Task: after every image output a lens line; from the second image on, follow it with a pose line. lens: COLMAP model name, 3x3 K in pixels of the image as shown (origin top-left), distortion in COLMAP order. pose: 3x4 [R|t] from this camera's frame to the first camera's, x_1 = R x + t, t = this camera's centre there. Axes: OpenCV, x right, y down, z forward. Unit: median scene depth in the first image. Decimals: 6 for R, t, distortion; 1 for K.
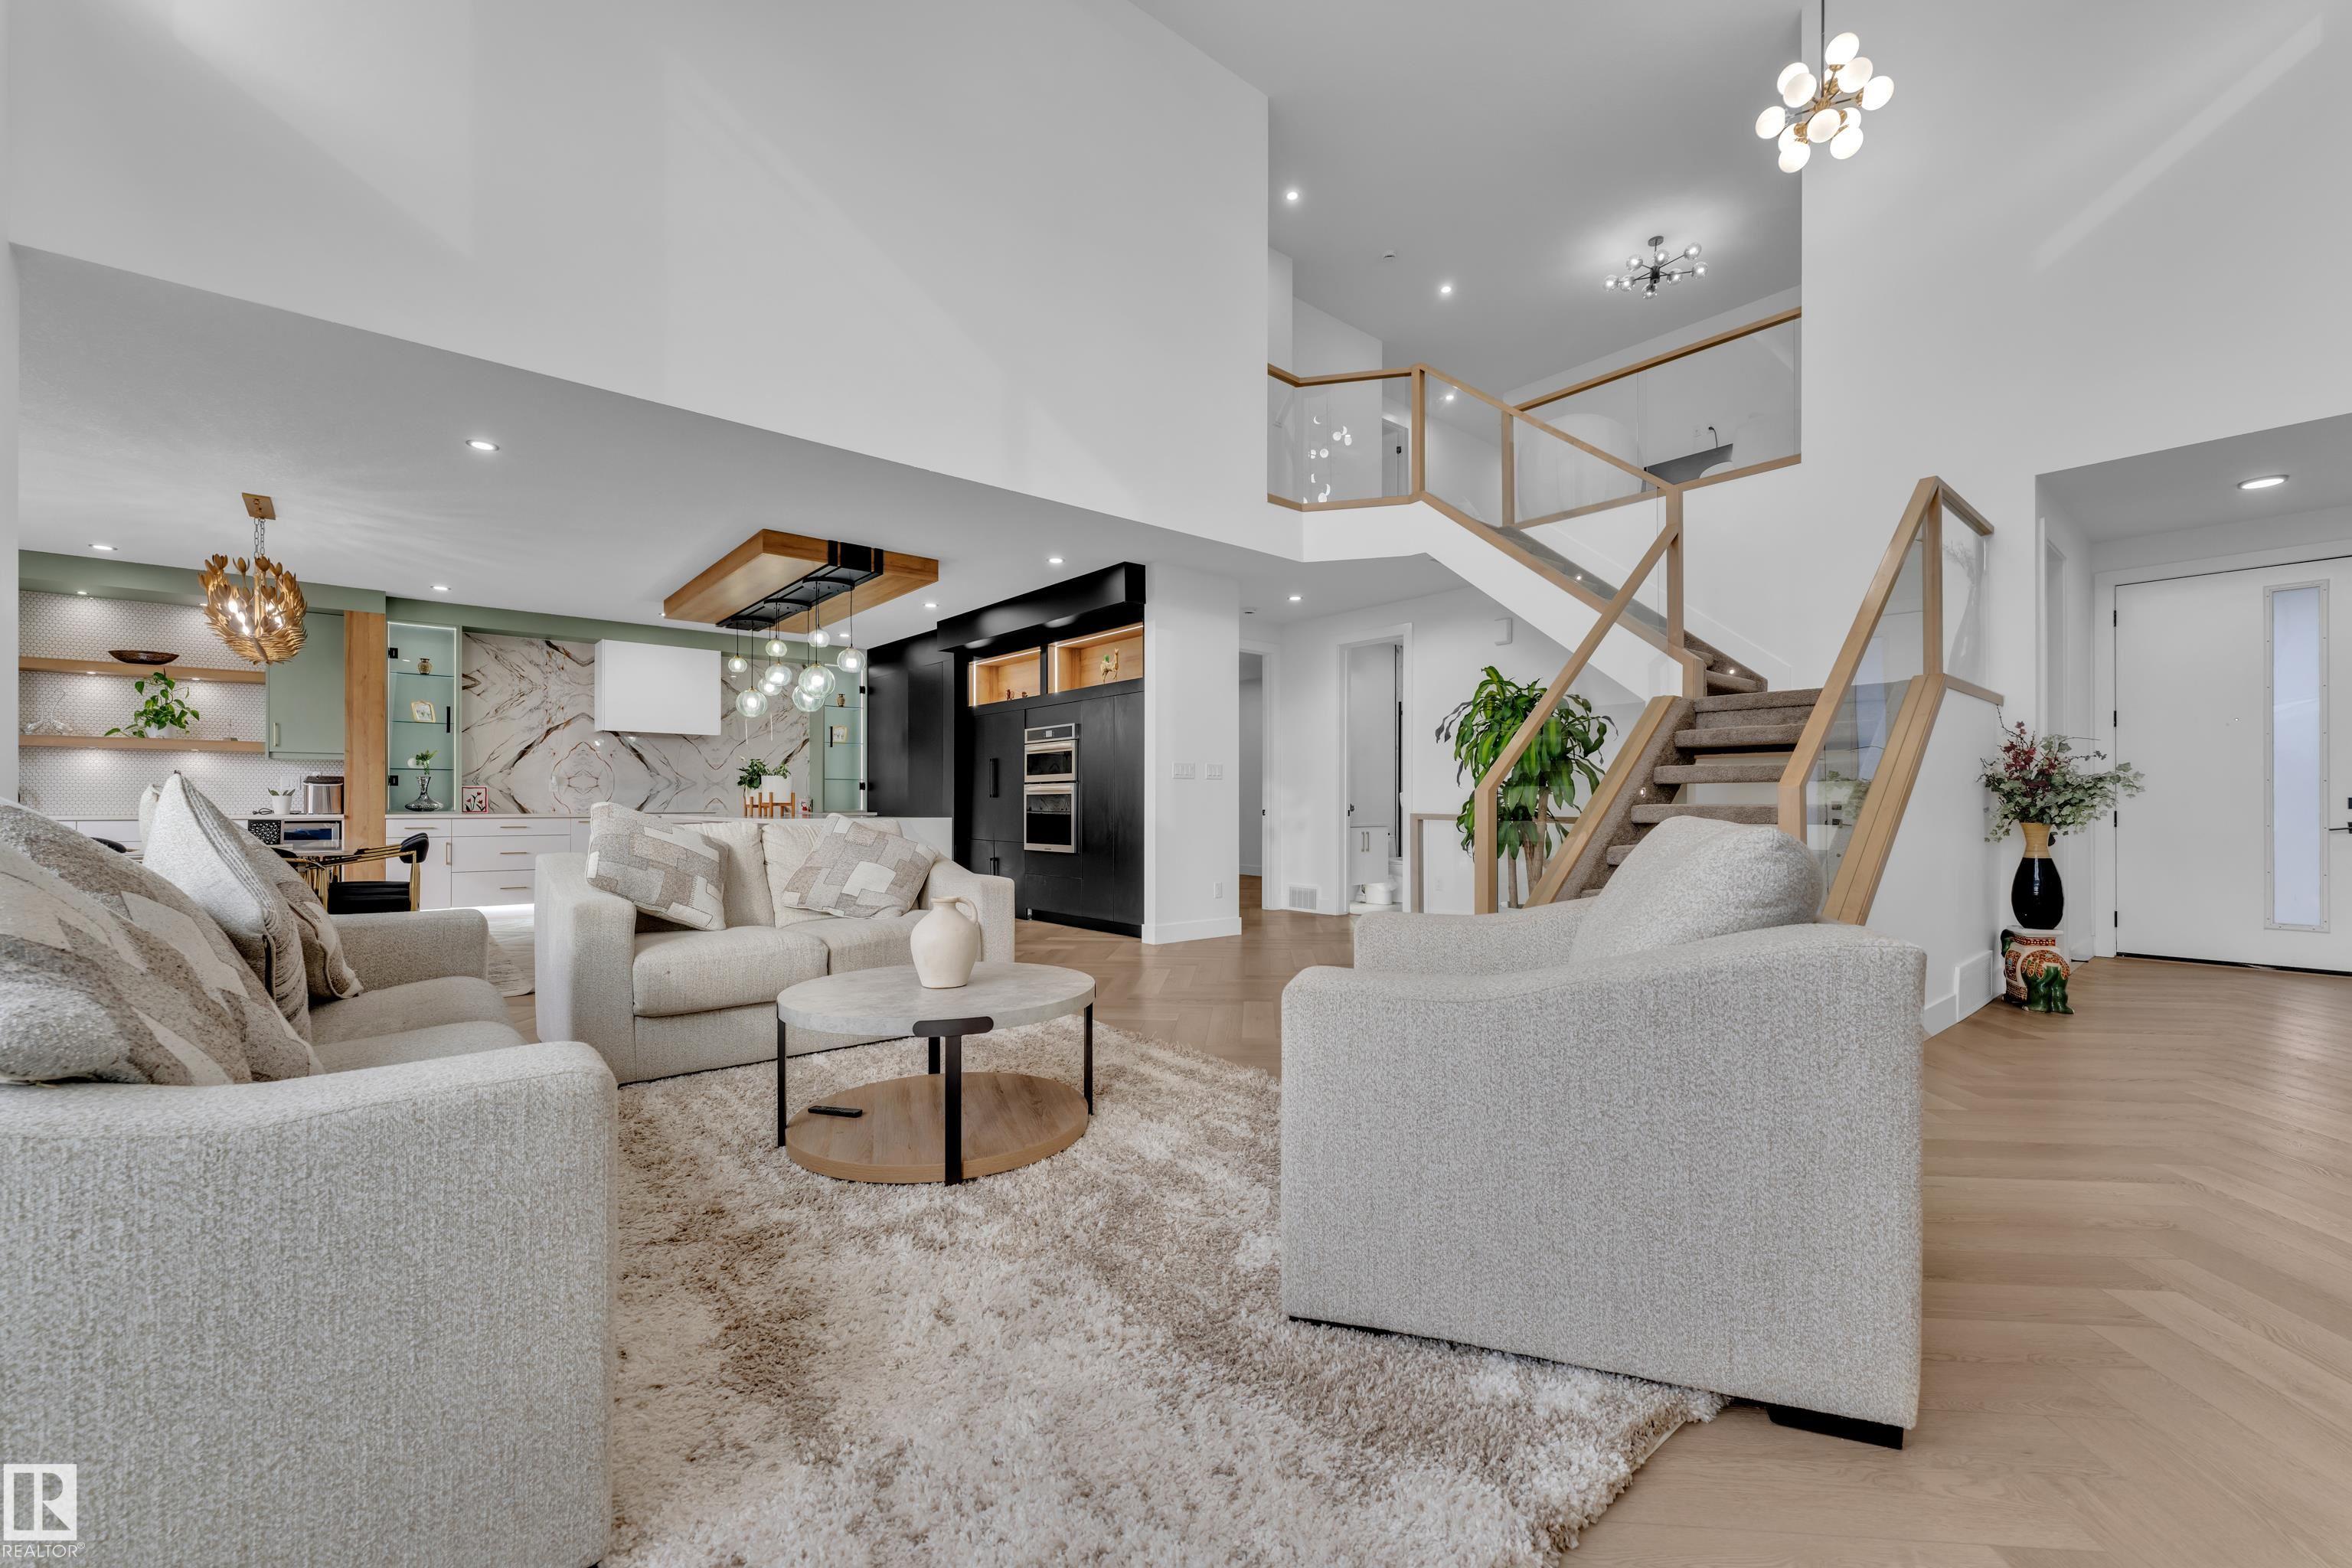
lens RADIAL K [[953.7, 0, 1187.1], [0, 953.7, 797.9], [0, 0, 1]] dist [0.002230, 0.000736]
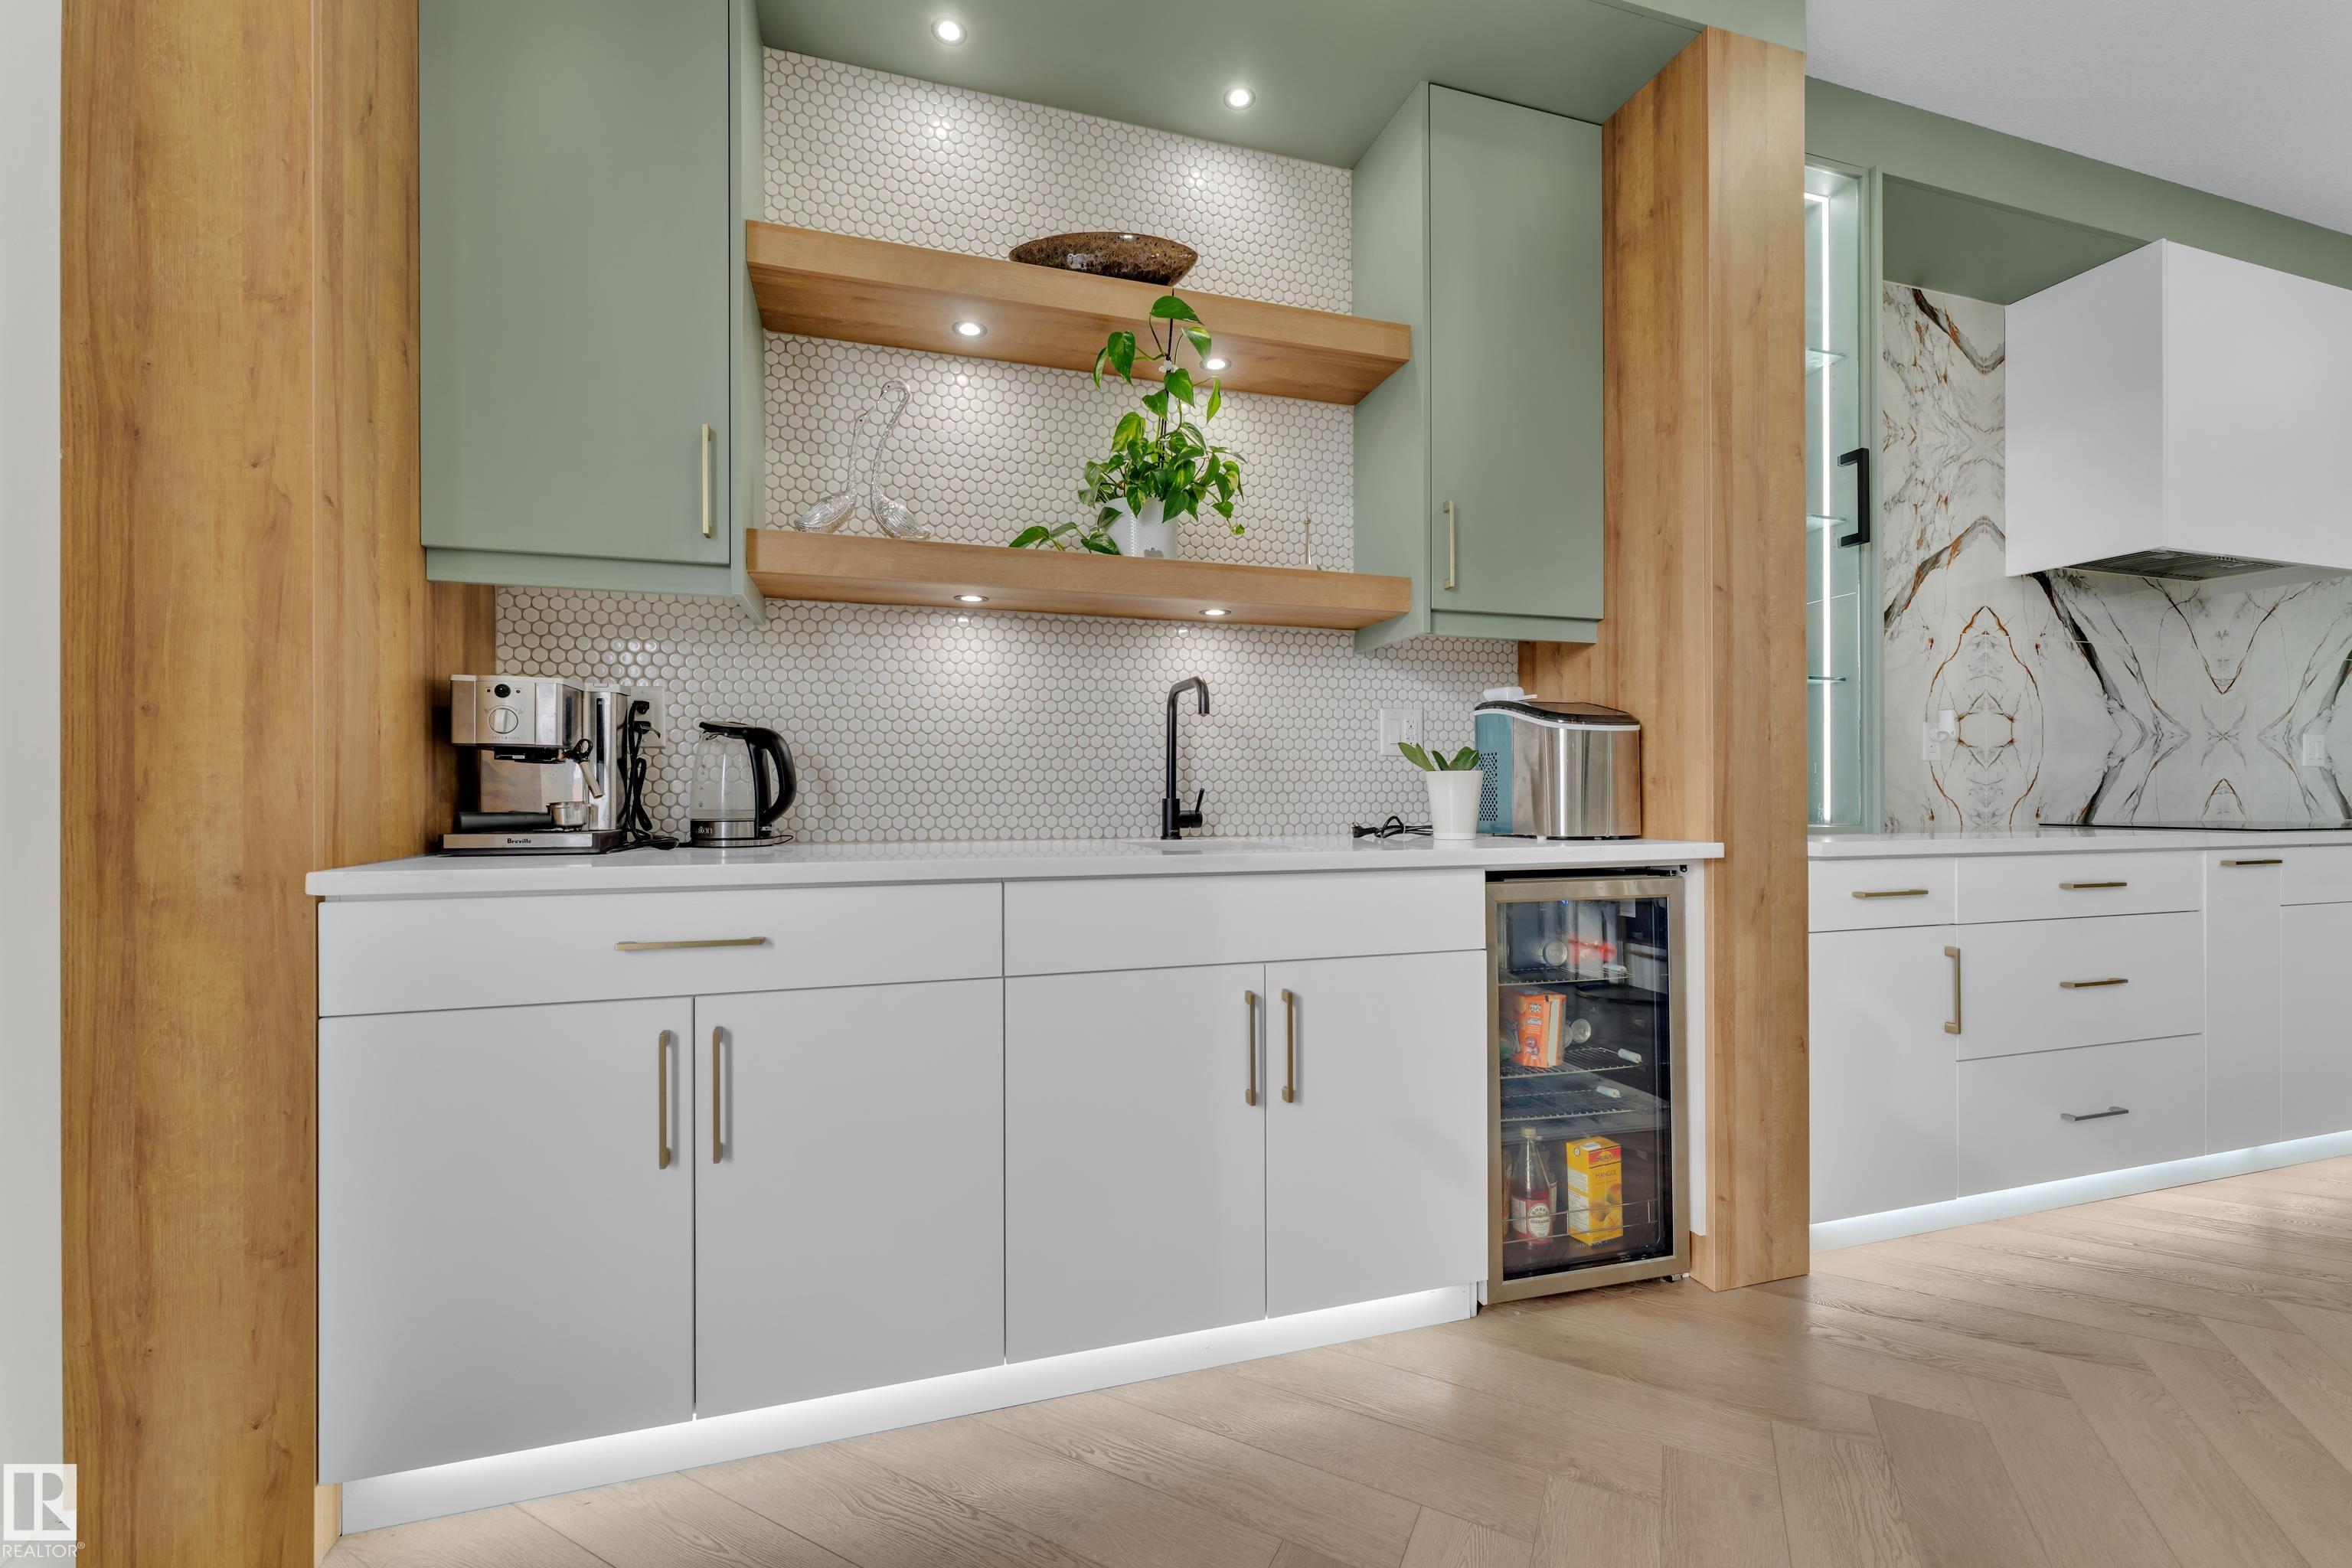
lens RADIAL K [[953.7, 0, 1177.4], [0, 953.7, 800.8], [0, 0, 1]] dist [0.002230, 0.000736]
pose [[0.915126, -0.007010, -0.403107, -0.761973], [0.007390, 0.999973, -0.000613, 0.005757], [0.403100, -0.002418, 0.915153, 0.598588]]
